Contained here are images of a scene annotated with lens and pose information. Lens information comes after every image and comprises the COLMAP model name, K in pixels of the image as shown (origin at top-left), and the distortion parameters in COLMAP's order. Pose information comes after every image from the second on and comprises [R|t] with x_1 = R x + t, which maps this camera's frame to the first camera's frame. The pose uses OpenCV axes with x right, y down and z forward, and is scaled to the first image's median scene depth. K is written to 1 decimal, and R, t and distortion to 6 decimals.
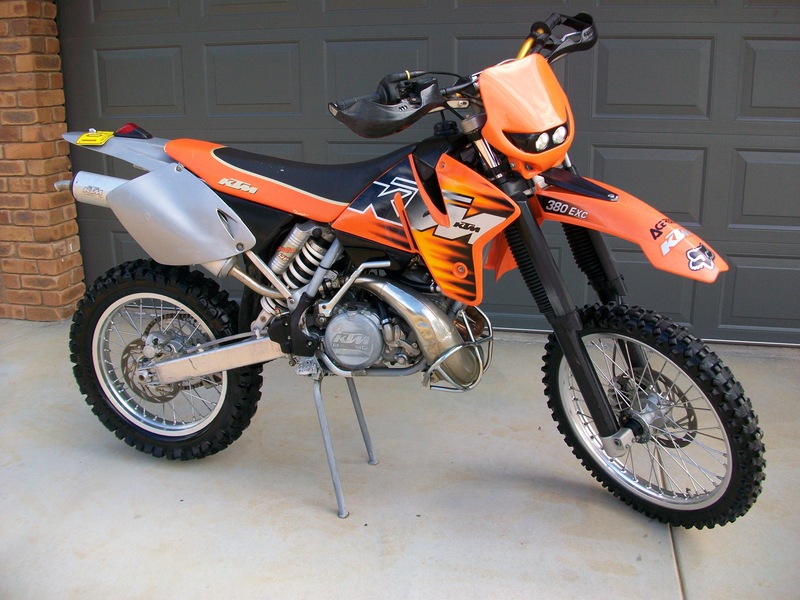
lens RADIAL K [[758.2, 0, 400.0], [0, 758.2, 300.0], [0, 0, 1]] dist [-0.098936, 0.010150]
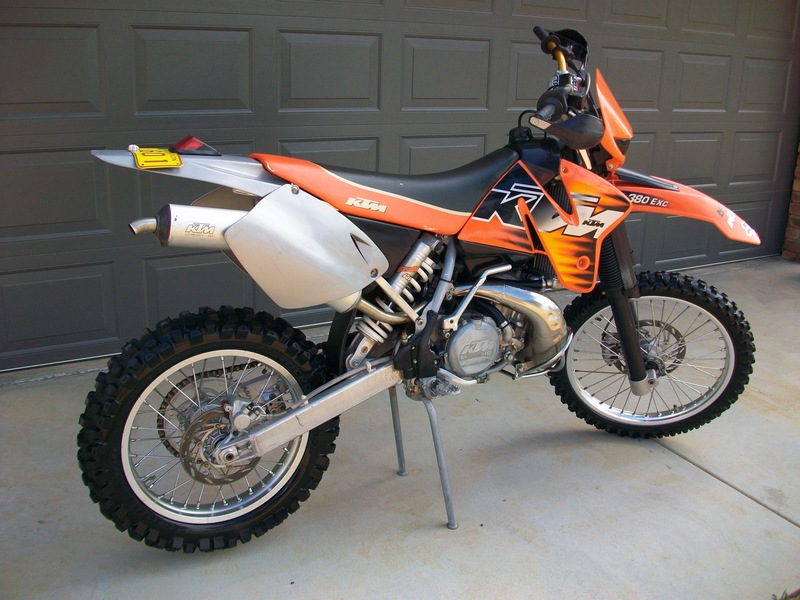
lens RADIAL K [[746.6, 0, 400.1], [0, 746.6, 309.4], [0, 0, 1]] dist [-0.095647, 0.004136]
pose [[0.750067, -0.178378, 0.636852, -0.768051], [0.158740, 0.983349, 0.088470, -0.102826], [-0.642029, 0.034735, 0.765893, 0.310925]]
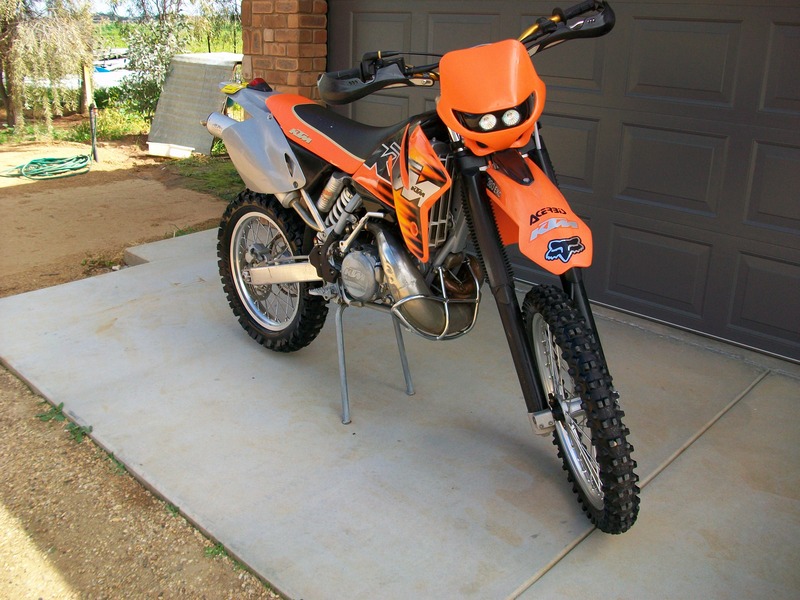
lens RADIAL K [[758.2, 0, 400.0], [0, 758.2, 300.0], [0, 0, 1]] dist [-0.098936, 0.010150]
pose [[0.852494, 0.209124, -0.479083, 0.579820], [-0.184019, 0.977883, 0.099405, -0.040578], [0.489275, 0.003418, 0.872123, -0.002170]]
